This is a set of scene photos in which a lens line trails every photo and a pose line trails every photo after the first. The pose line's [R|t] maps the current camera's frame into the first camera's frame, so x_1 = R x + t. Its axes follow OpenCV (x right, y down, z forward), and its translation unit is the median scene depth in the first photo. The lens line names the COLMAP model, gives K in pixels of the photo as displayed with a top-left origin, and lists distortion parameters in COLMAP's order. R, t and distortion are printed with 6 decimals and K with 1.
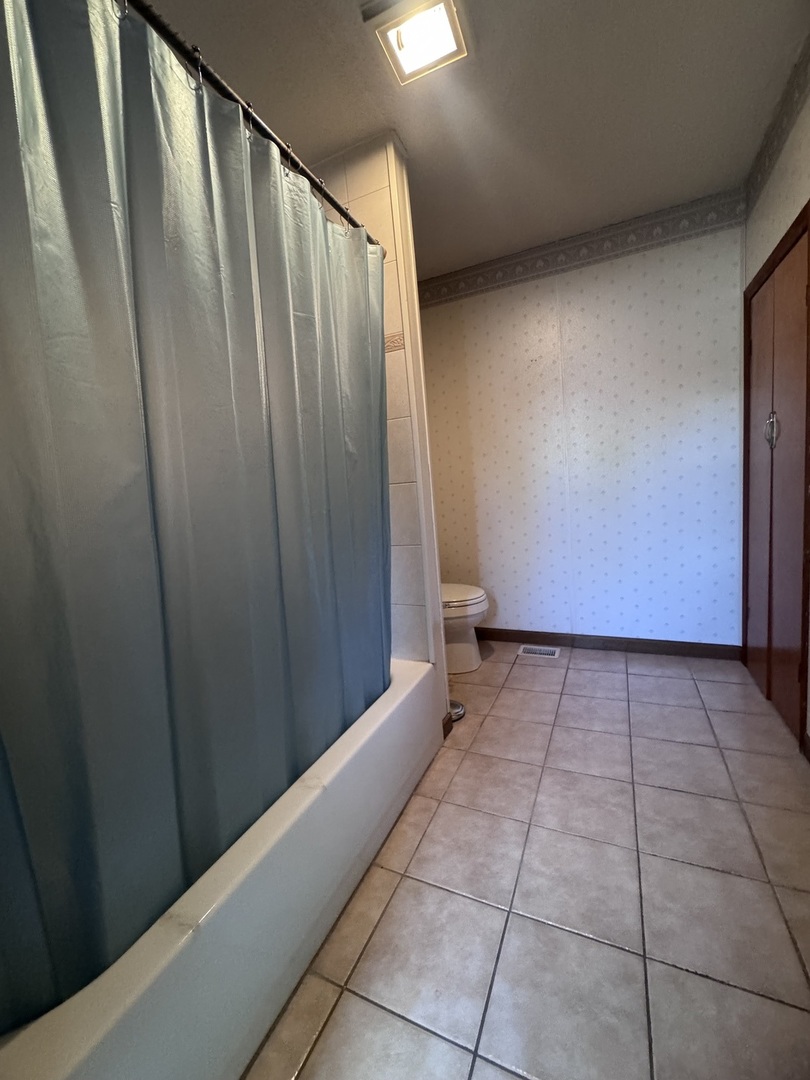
lens RADIAL K [[428.4, 0, 405.9], [0, 428.4, 535.0], [0, 0, 1]] dist [-0.013398, 0.000084]
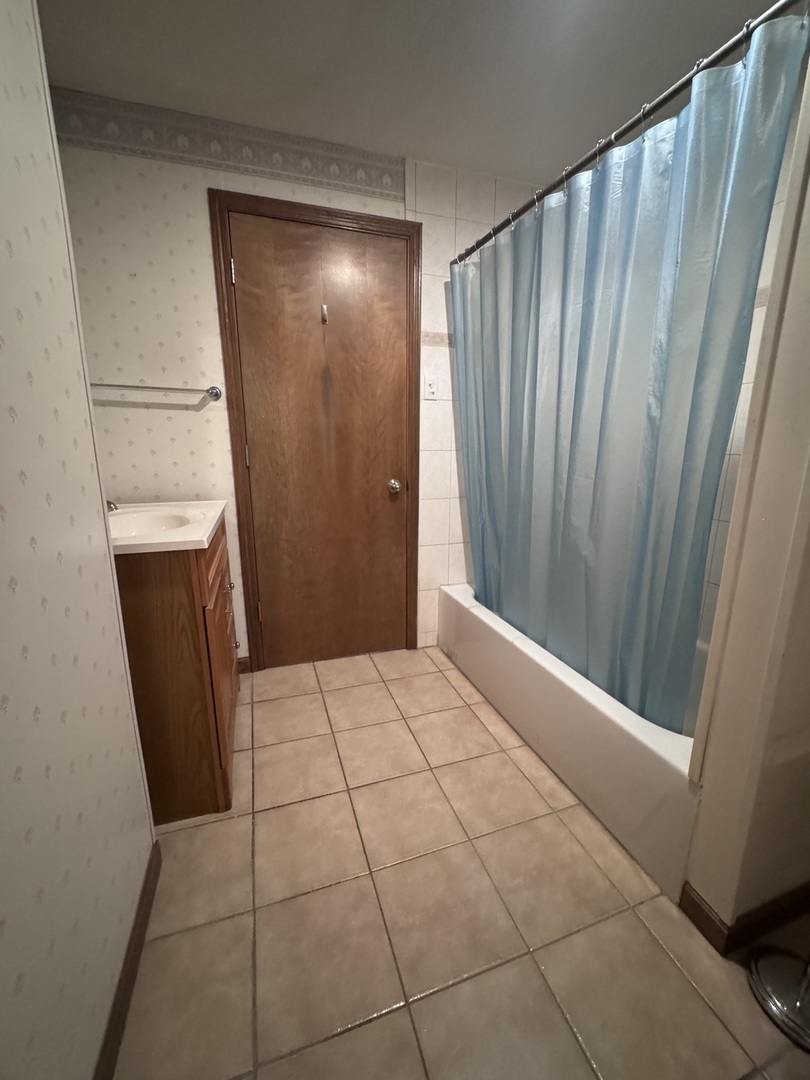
lens RADIAL K [[428.4, 0, 402.9], [0, 428.4, 537.3], [0, 0, 1]] dist [-0.013398, 0.000084]
pose [[-0.723239, 0.209687, -0.657995, 0.845456], [-0.020492, 0.945854, 0.323944, -0.233964], [0.690294, 0.247772, -0.679782, 1.329967]]
